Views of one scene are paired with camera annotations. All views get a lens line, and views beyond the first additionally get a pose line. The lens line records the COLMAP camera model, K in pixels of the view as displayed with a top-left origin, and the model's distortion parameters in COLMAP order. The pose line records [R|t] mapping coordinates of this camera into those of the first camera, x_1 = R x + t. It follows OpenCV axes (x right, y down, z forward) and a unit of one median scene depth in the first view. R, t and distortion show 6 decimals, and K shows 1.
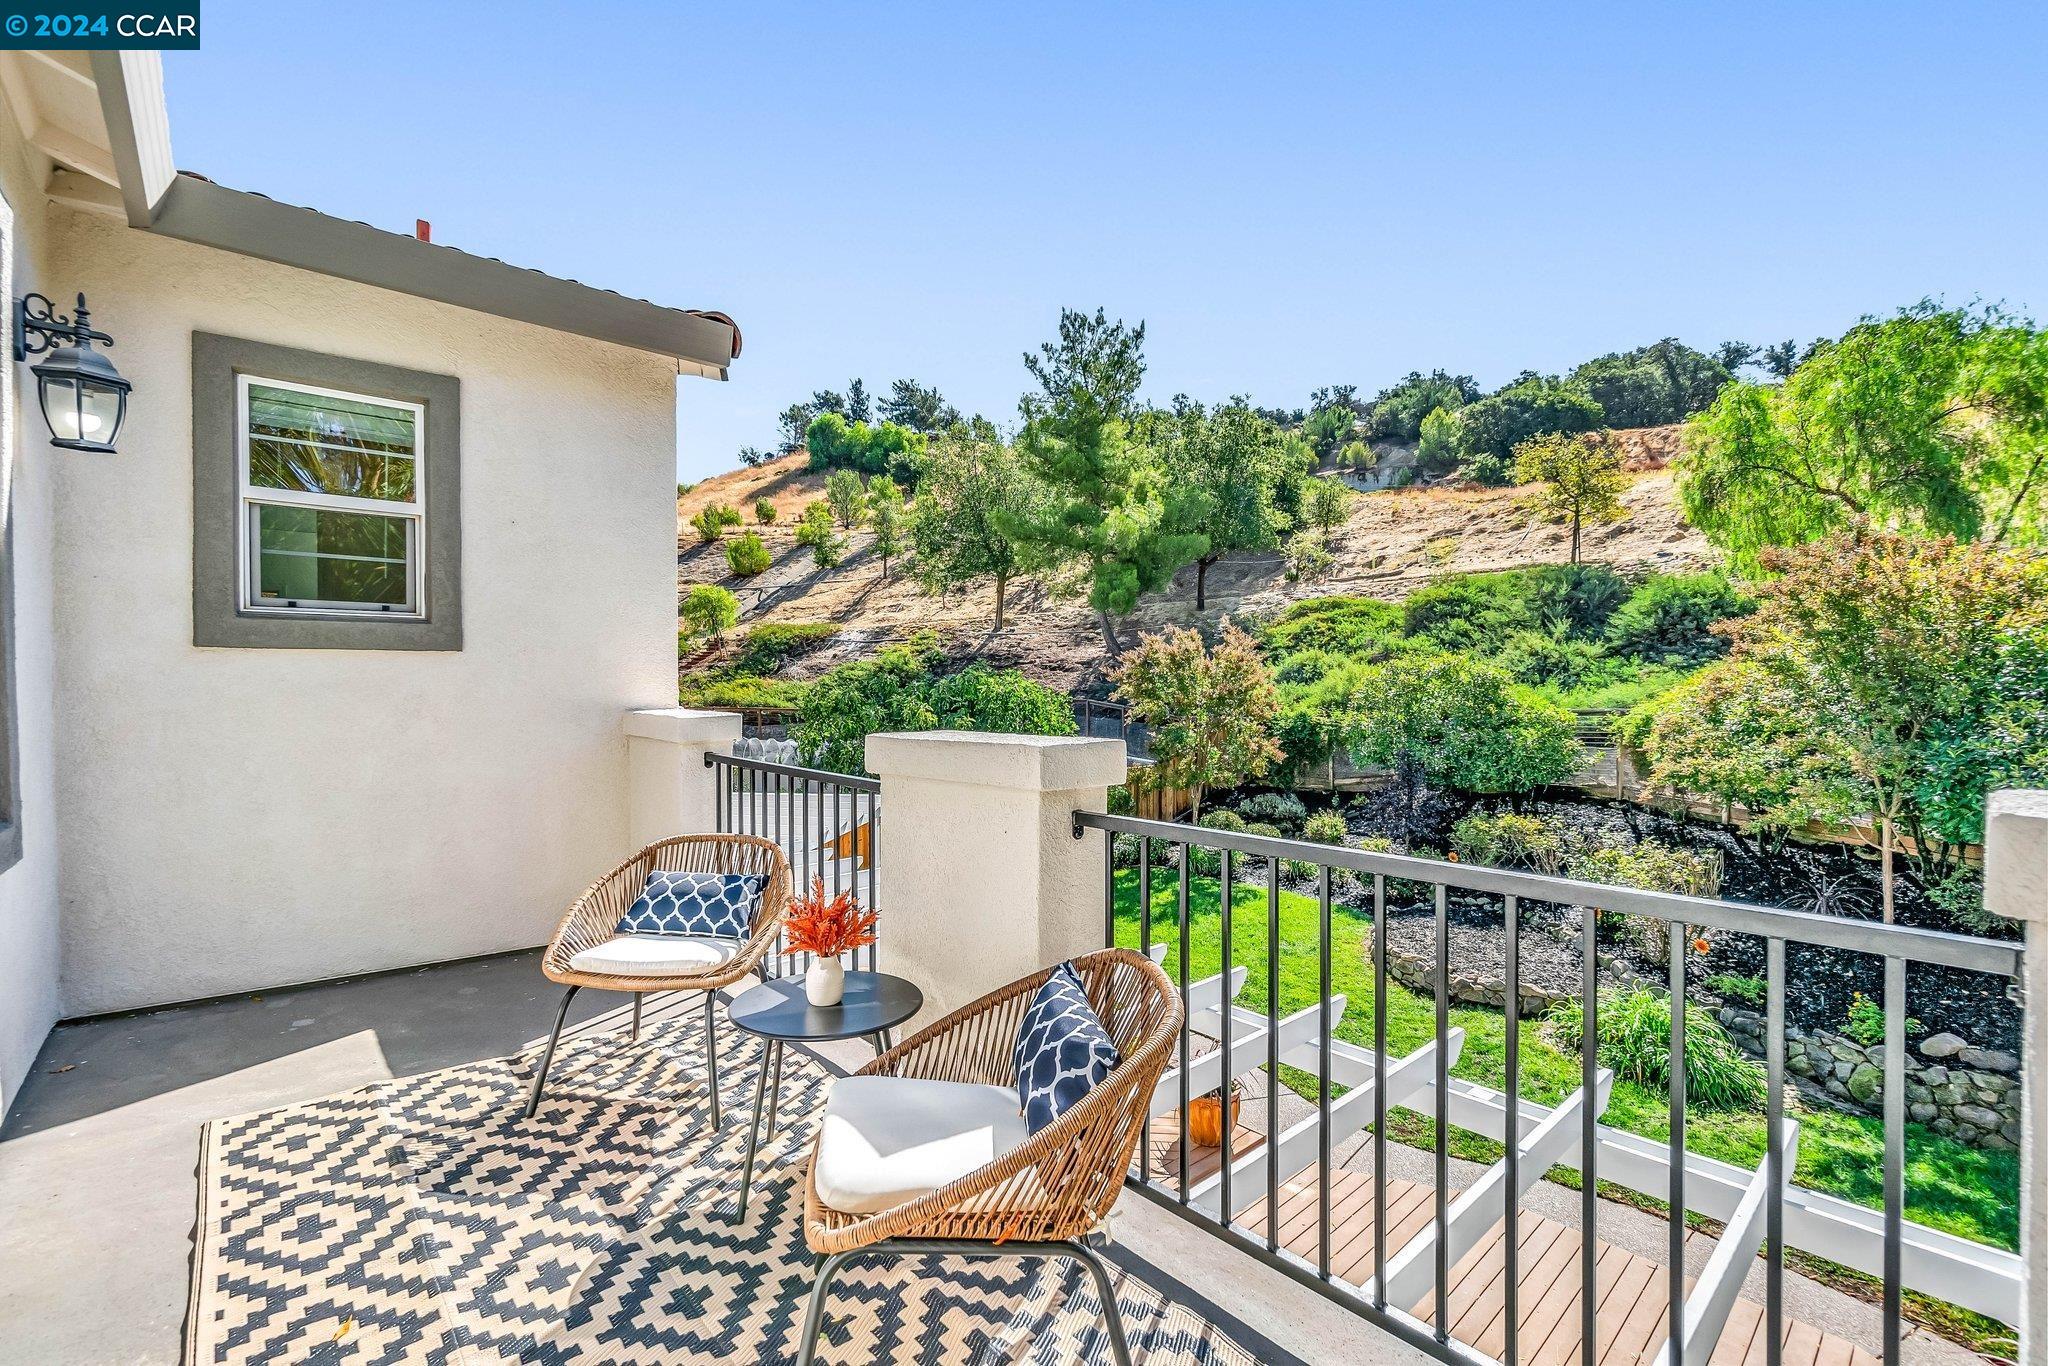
lens RADIAL K [[890.1, 0, 1012.6], [0, 890.1, 681.1], [0, 0, 1]] dist [-0.010172, 0.003185]
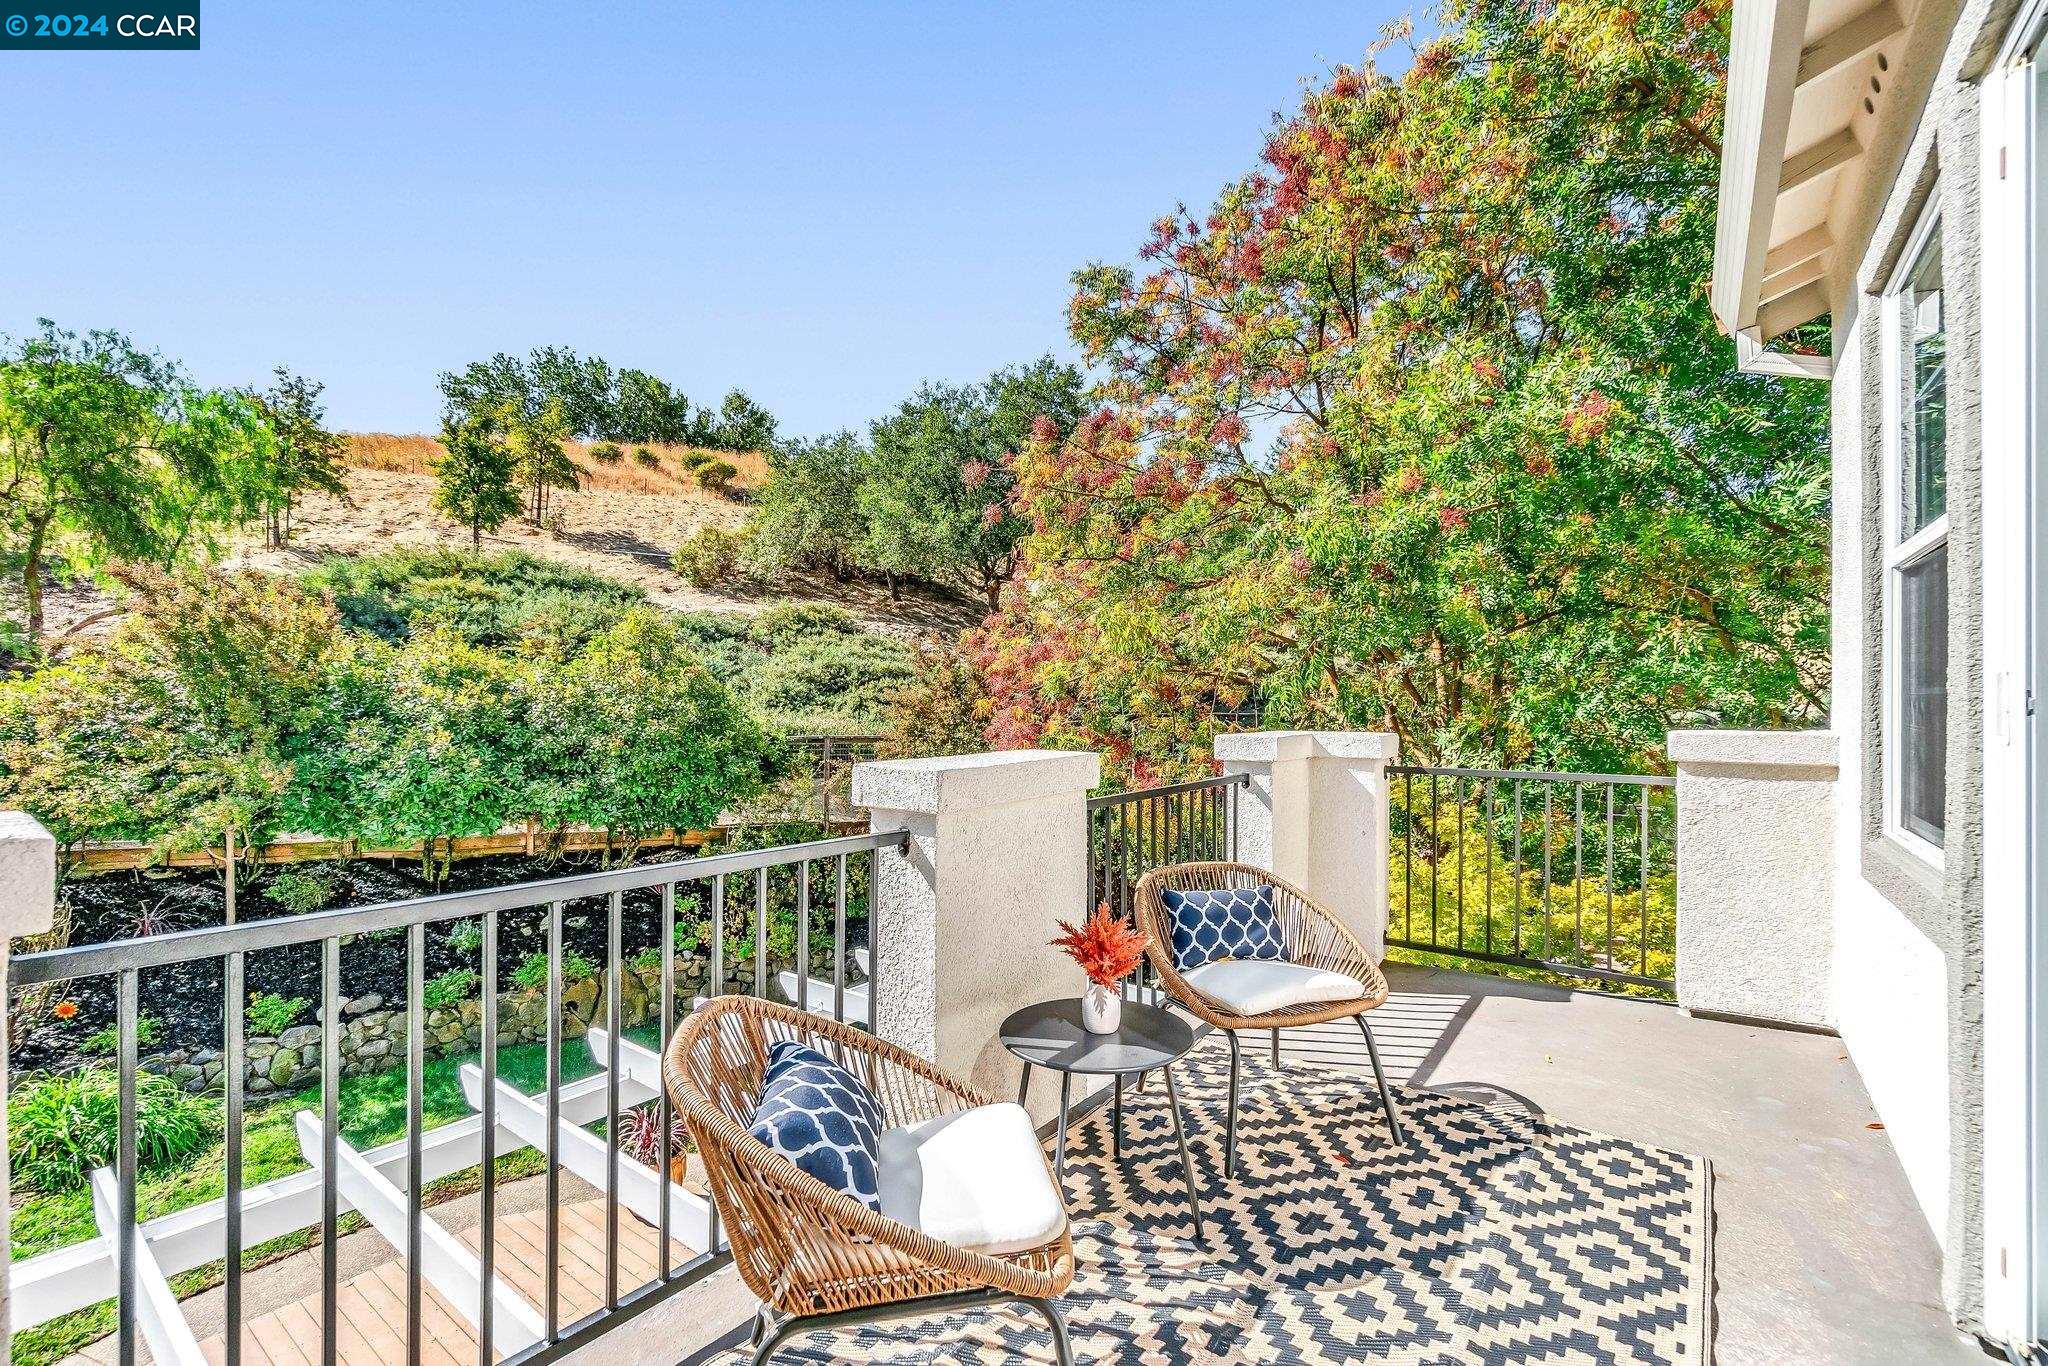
lens RADIAL K [[890.1, 0, 1011.2], [0, 890.1, 698.0], [0, 0, 1]] dist [-0.010172, 0.003185]
pose [[-0.195264, 0.010877, 0.980690, -0.126181], [-0.002100, 0.999932, -0.011509, 0.002911], [-0.980749, -0.004307, -0.195227, 0.142208]]
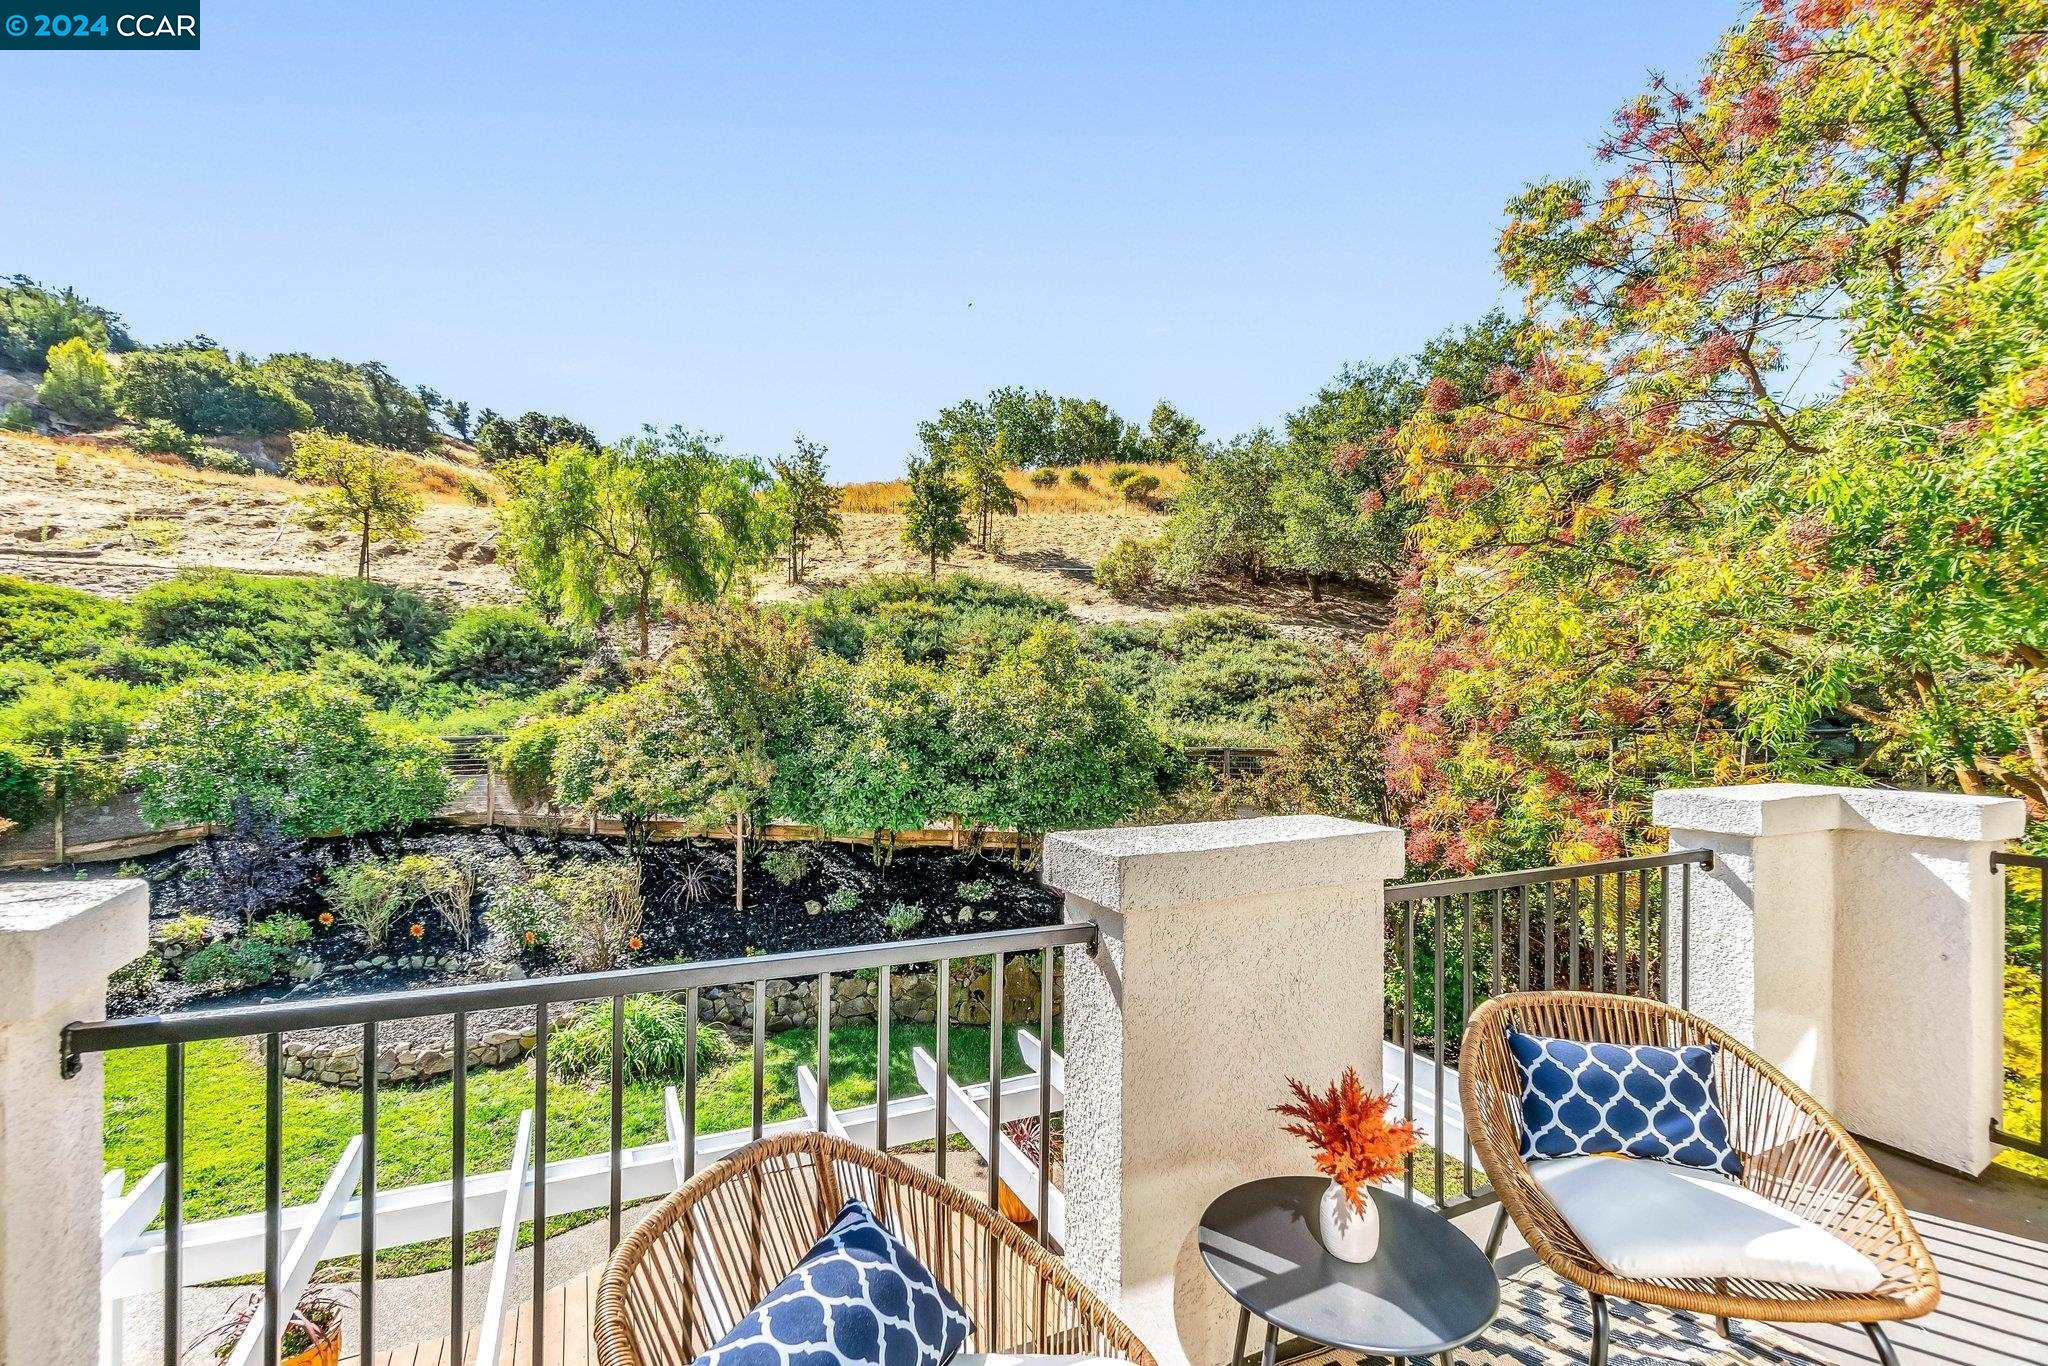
lens RADIAL K [[890.1, 0, 1015.0], [0, 890.1, 697.0], [0, 0, 1]] dist [-0.010172, 0.003185]
pose [[0.273562, 0.015629, 0.961727, -0.097895], [-0.010138, 0.999859, -0.013365, -0.003914], [-0.961801, -0.006094, 0.273682, 0.113467]]
